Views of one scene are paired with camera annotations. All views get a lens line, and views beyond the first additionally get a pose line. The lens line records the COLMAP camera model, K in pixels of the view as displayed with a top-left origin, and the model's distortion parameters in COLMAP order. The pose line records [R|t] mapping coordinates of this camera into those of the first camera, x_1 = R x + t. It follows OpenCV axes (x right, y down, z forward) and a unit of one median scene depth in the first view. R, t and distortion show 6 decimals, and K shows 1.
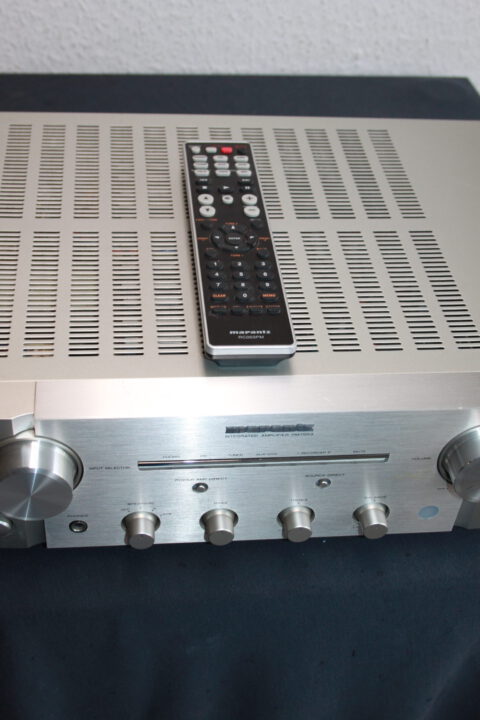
lens RADIAL K [[946.1, 0, 228.0], [0, 946.1, 368.5], [0, 0, 1]] dist [-0.019873, 0.000000]
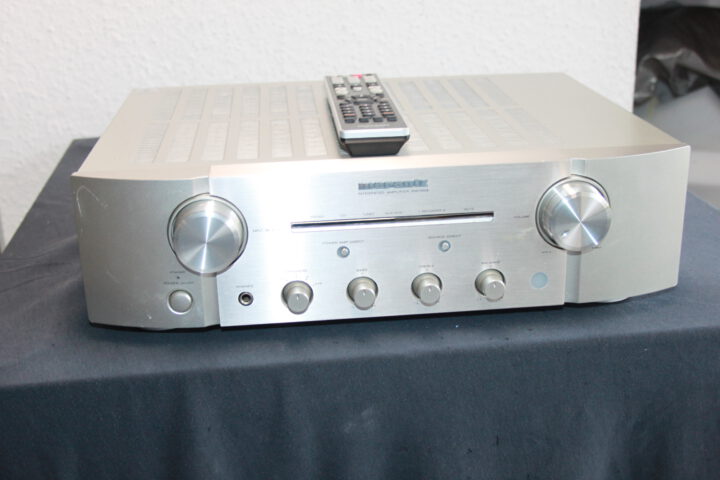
lens RADIAL K [[946.1, 0, 363.5], [0, 946.1, 236.4], [0, 0, 1]] dist [-0.019873, 0.000000]
pose [[0.996065, -0.082608, -0.032099, 0.032404], [0.064553, 0.924419, -0.375876, 0.493993], [0.060723, 0.372325, 0.926114, -0.123173]]
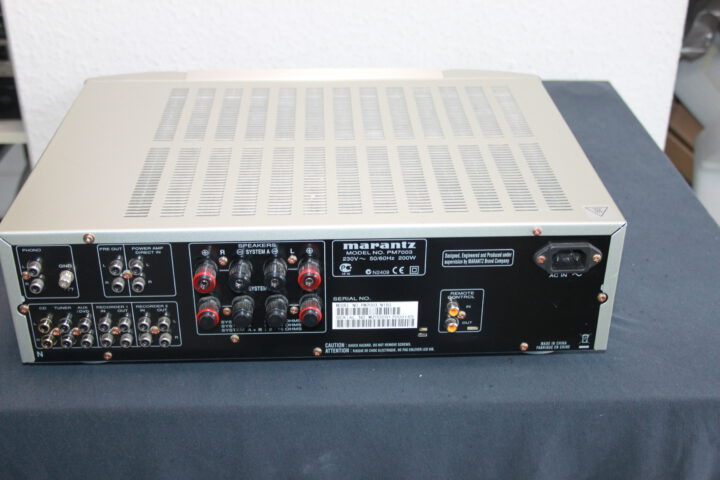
lens RADIAL K [[946.1, 0, 358.8], [0, 946.1, 238.6], [0, 0, 1]] dist [-0.019873, 0.000000]
pose [[0.993026, -0.003984, -0.117826, 0.159331], [-0.023865, 0.971945, -0.233993, 0.285336], [0.115453, 0.235173, 0.965072, -0.182241]]
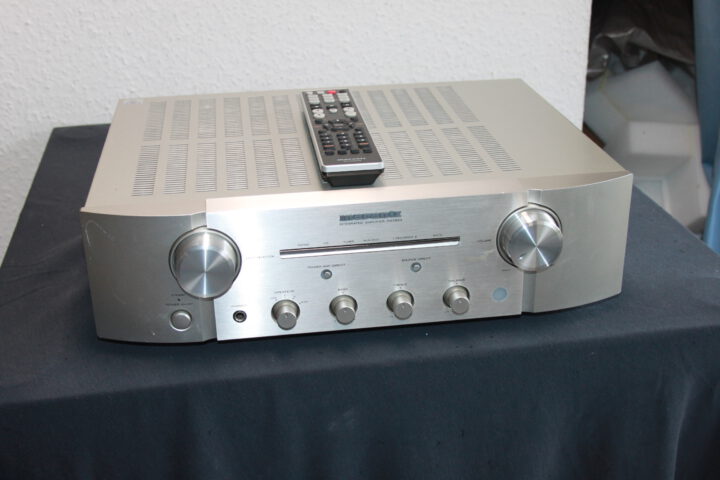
lens RADIAL K [[946.1, 0, 359.5], [0, 946.1, 236.7], [0, 0, 1]] dist [-0.019873, 0.000000]
pose [[0.995685, -0.092776, 0.002216, 0.017791], [0.089034, 0.948242, -0.304811, 0.431270], [0.026178, 0.303693, 0.952410, -0.282935]]
